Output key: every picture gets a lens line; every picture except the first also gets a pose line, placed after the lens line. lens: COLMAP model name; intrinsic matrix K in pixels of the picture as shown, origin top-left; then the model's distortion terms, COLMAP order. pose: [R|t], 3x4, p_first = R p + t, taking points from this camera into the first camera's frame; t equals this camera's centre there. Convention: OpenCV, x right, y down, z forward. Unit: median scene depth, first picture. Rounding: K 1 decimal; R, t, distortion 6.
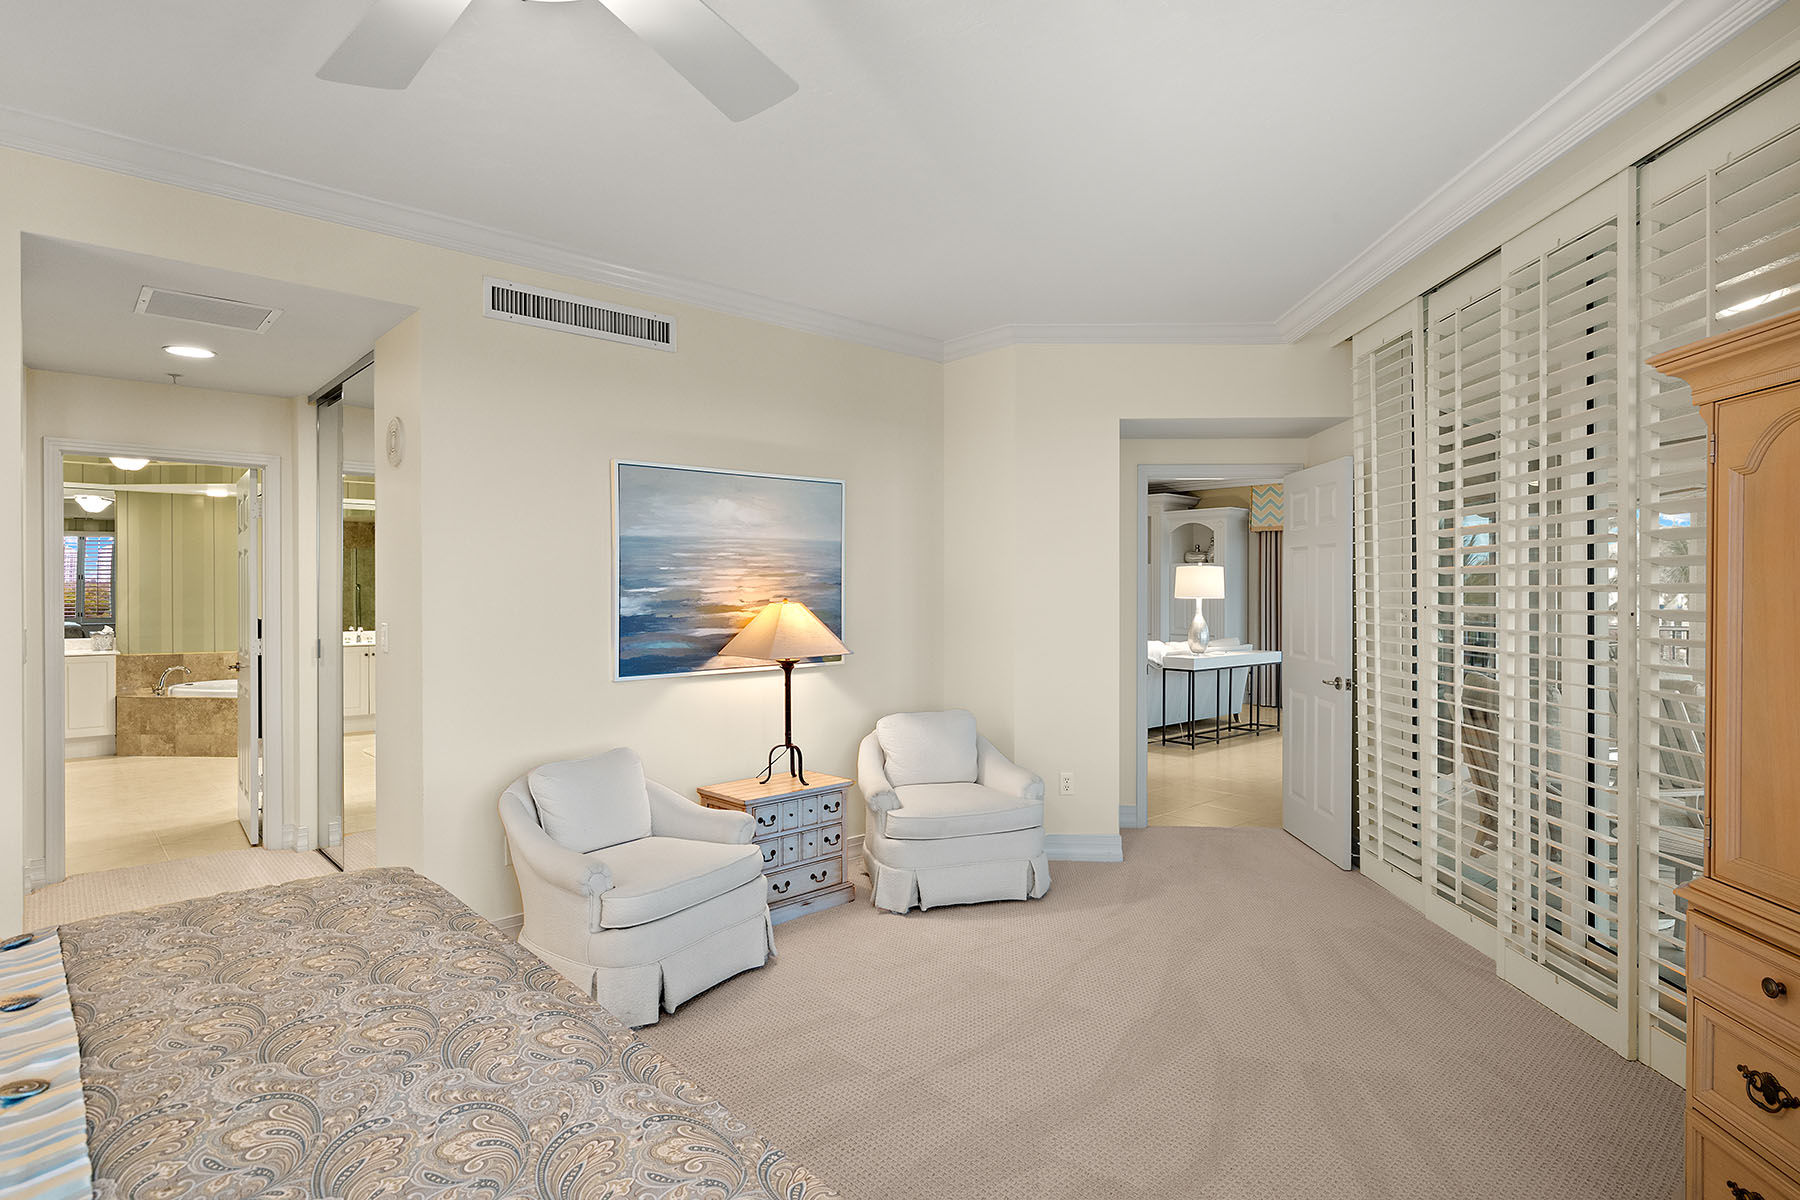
lens RADIAL K [[956.8, 0, 899.8], [0, 956.8, 589.9], [0, 0, 1]] dist [0.000604, -0.000060]
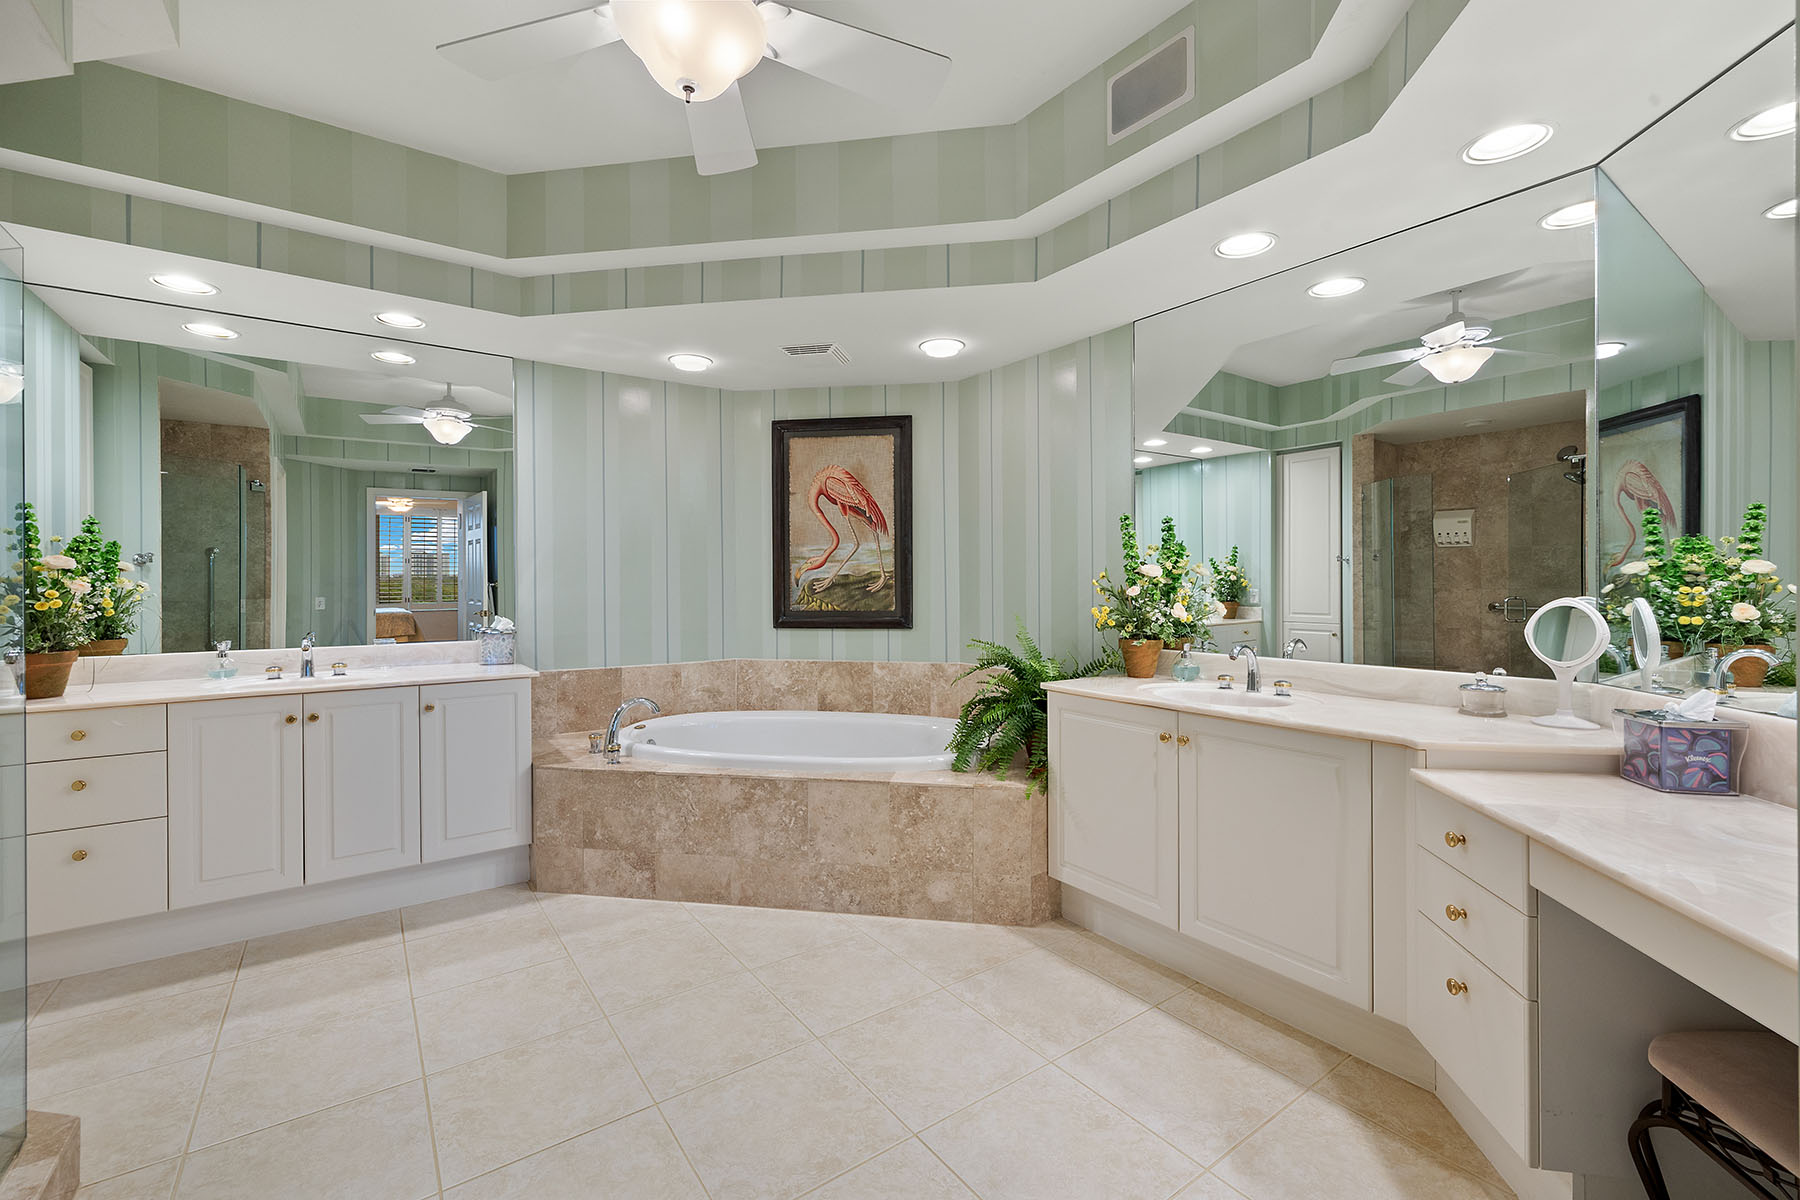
lens RADIAL K [[759.2, 0, 899.8], [0, 759.2, 590.9], [0, 0, 1]] dist [0.002007, -0.000040]
pose [[0.993697, 0.000474, -0.112099, -0.597783], [0.000759, 0.999940, 0.010957, 0.021116], [0.112097, -0.010973, 0.993637, 0.649818]]
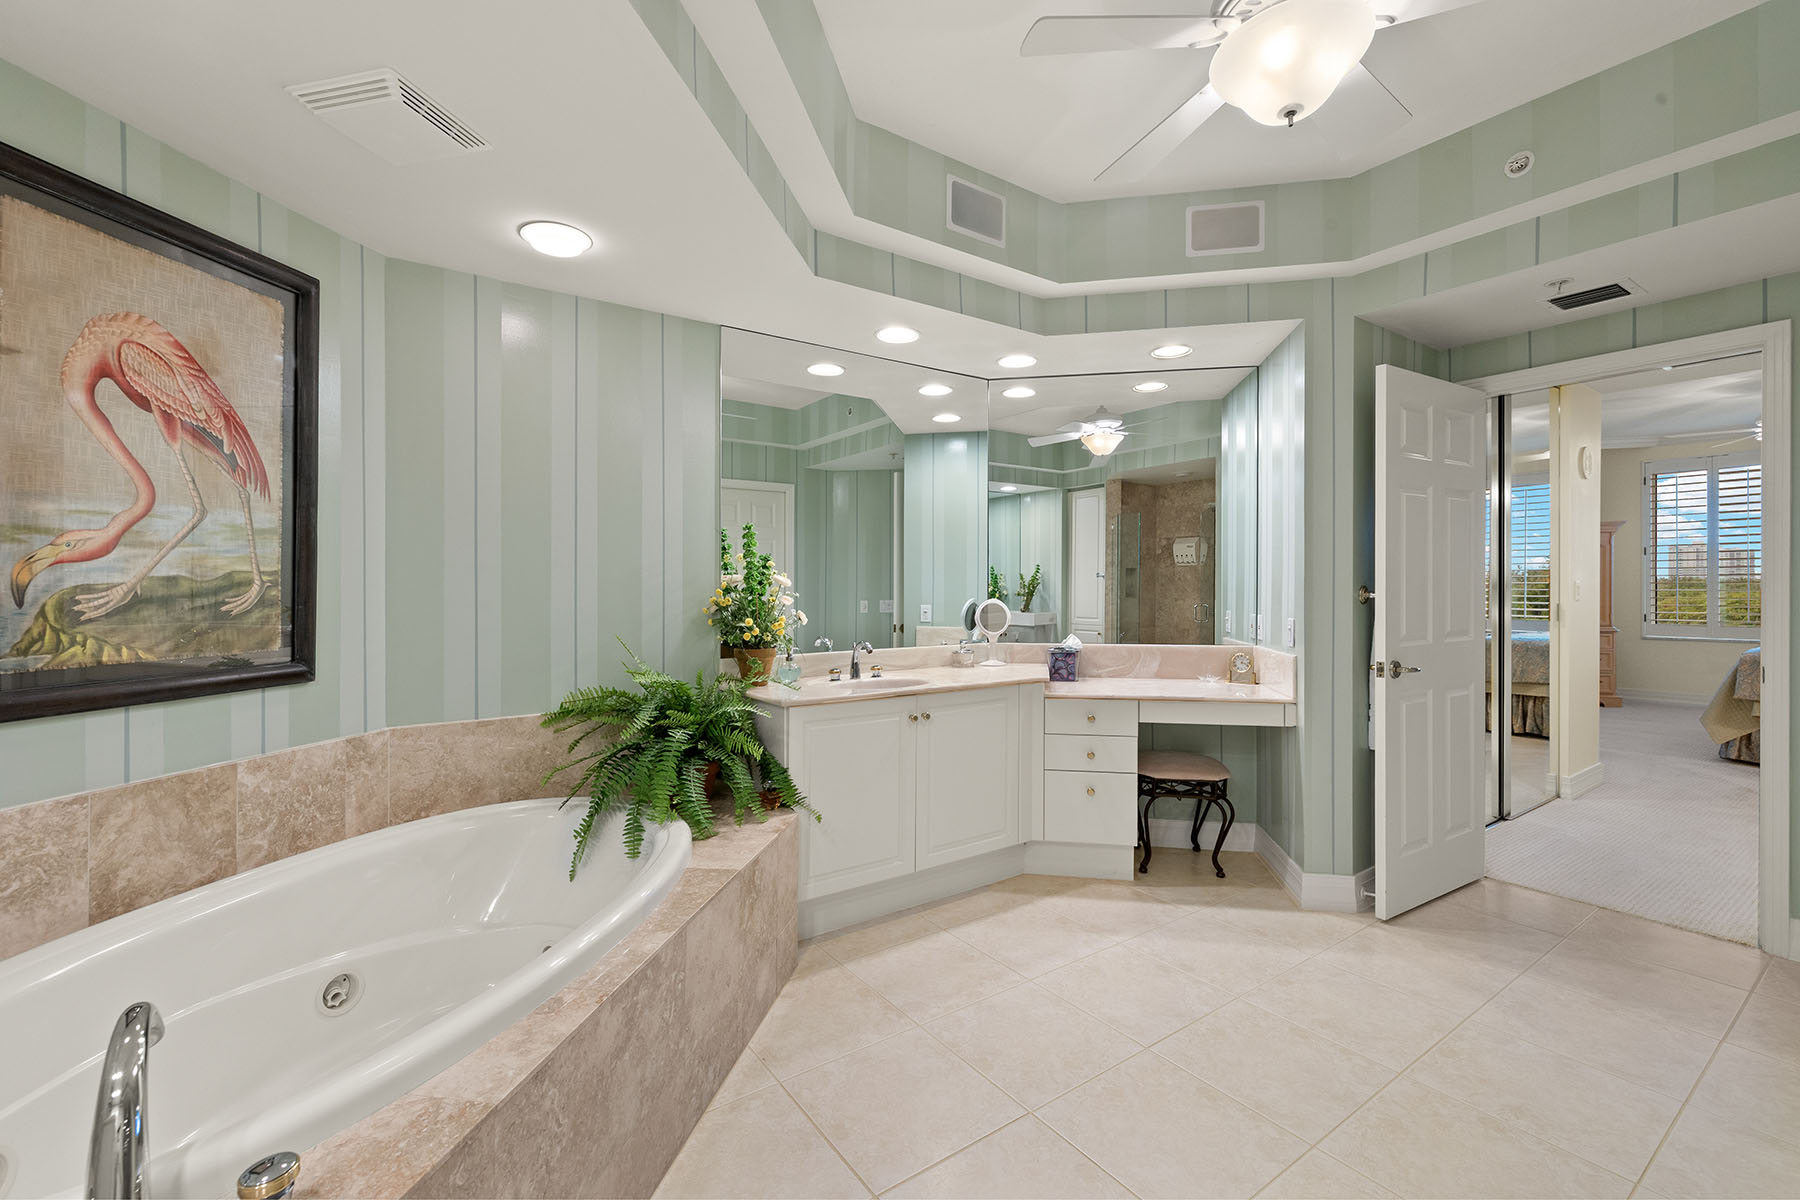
lens RADIAL K [[759.2, 0, 895.9], [0, 759.2, 596.6], [0, 0, 1]] dist [0.002007, -0.000040]
pose [[0.126136, -0.006642, 0.991991, -0.775519], [0.005865, 0.999965, 0.005950, 0.021349], [-0.991996, 0.005068, 0.126171, 0.813188]]
